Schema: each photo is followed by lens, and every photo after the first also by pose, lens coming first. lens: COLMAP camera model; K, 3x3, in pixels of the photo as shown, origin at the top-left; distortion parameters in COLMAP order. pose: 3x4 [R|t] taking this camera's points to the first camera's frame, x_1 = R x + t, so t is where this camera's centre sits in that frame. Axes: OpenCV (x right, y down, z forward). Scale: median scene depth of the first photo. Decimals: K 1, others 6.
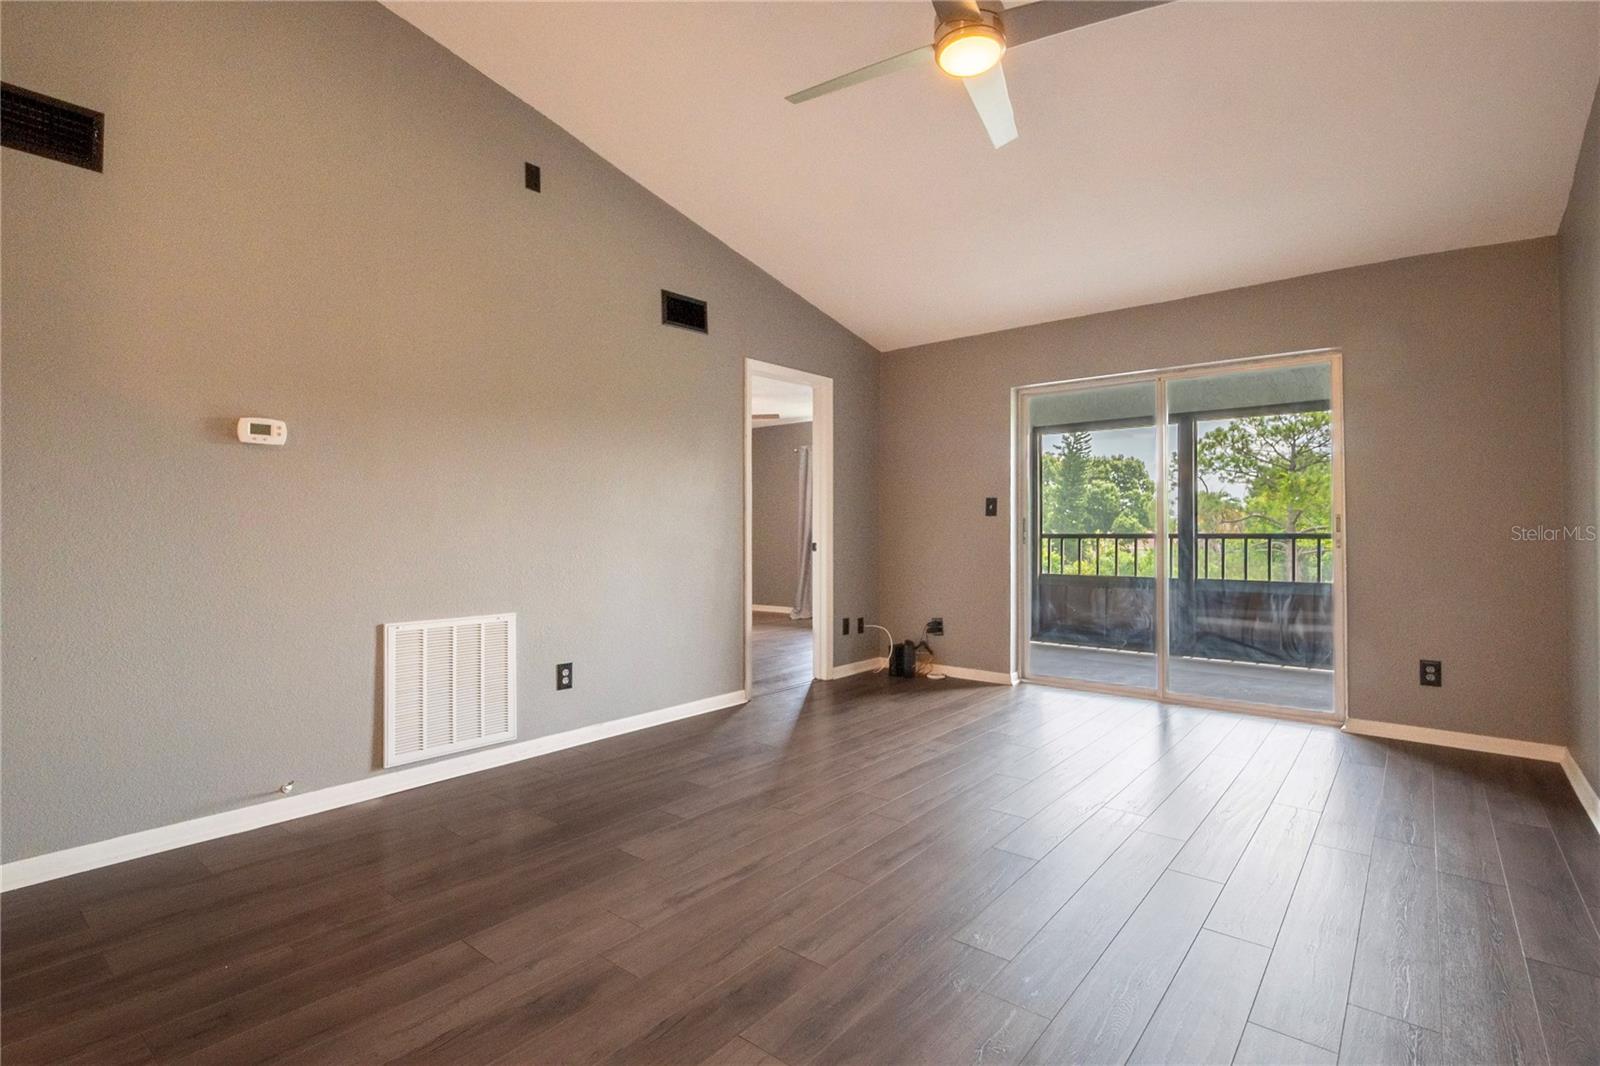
lens RADIAL K [[747.3, 0, 790.0], [0, 747.3, 512.4], [0, 0, 1]] dist [-0.001026, -0.000406]
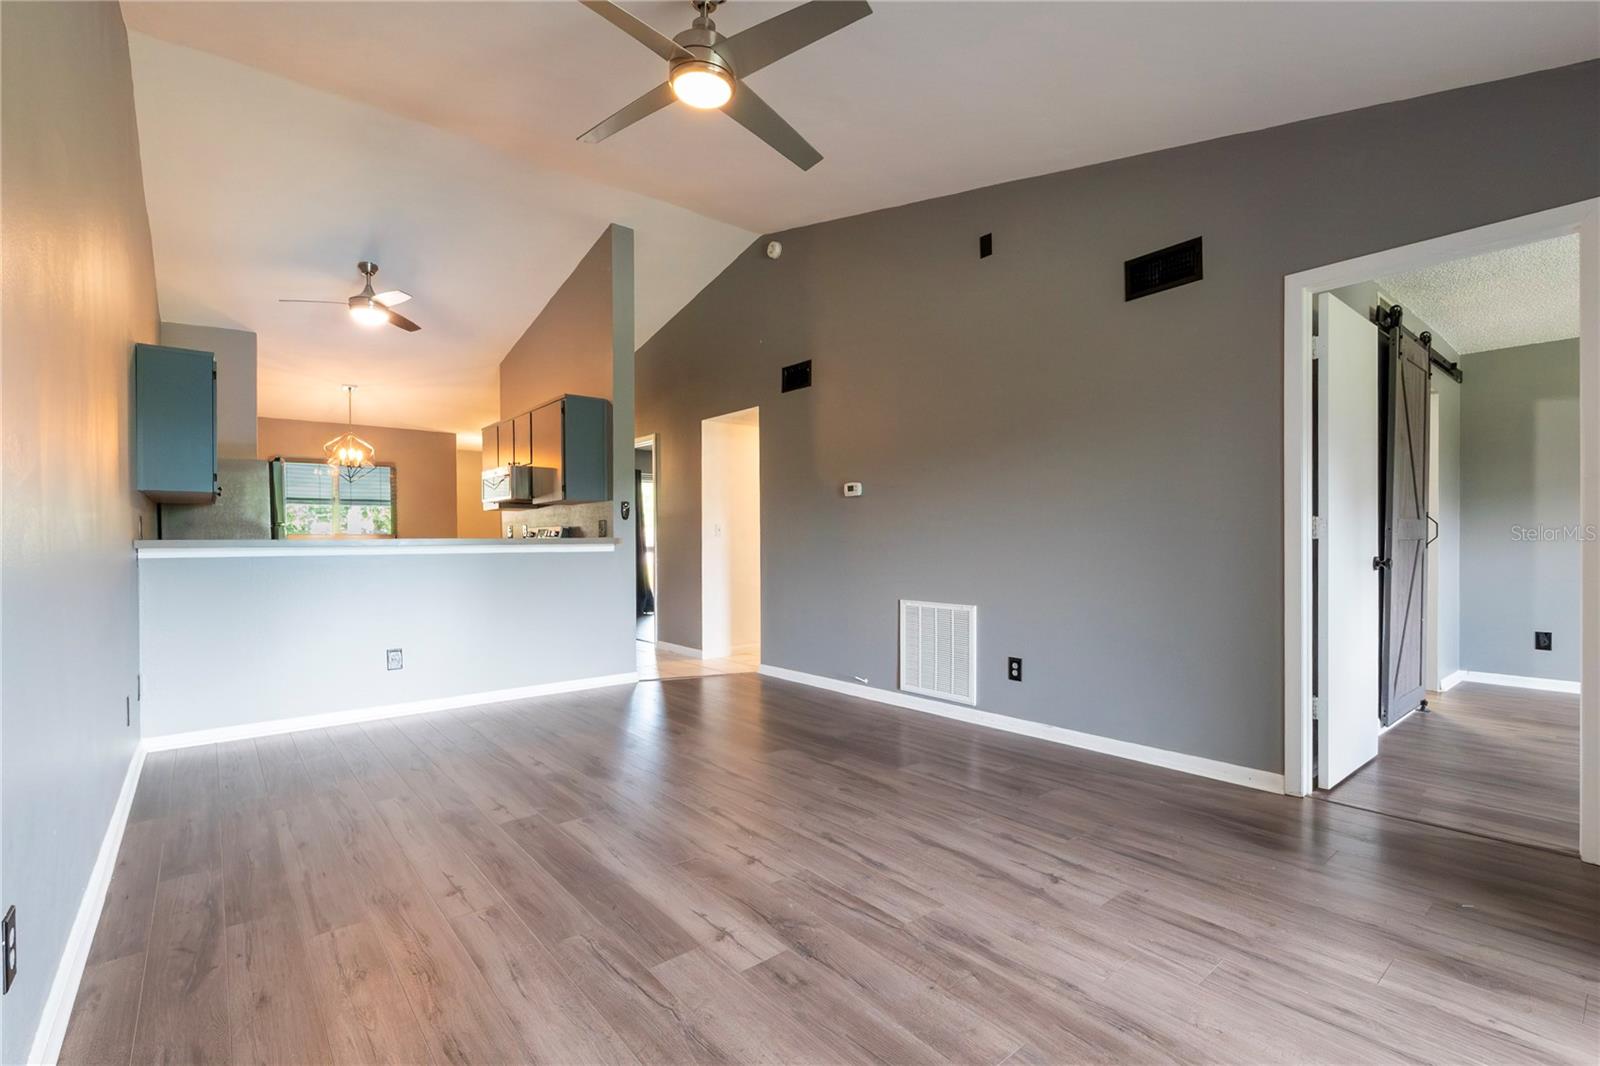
lens RADIAL K [[720.9, 0, 800.0], [0, 720.9, 533.0], [0, 0, 1]] dist [0.000032, -0.000105]
pose [[-0.184689, -0.008586, -0.982760, 0.920229], [0.033136, 0.999339, -0.014958, 0.021177], [0.982238, -0.035327, -0.184282, 0.984560]]
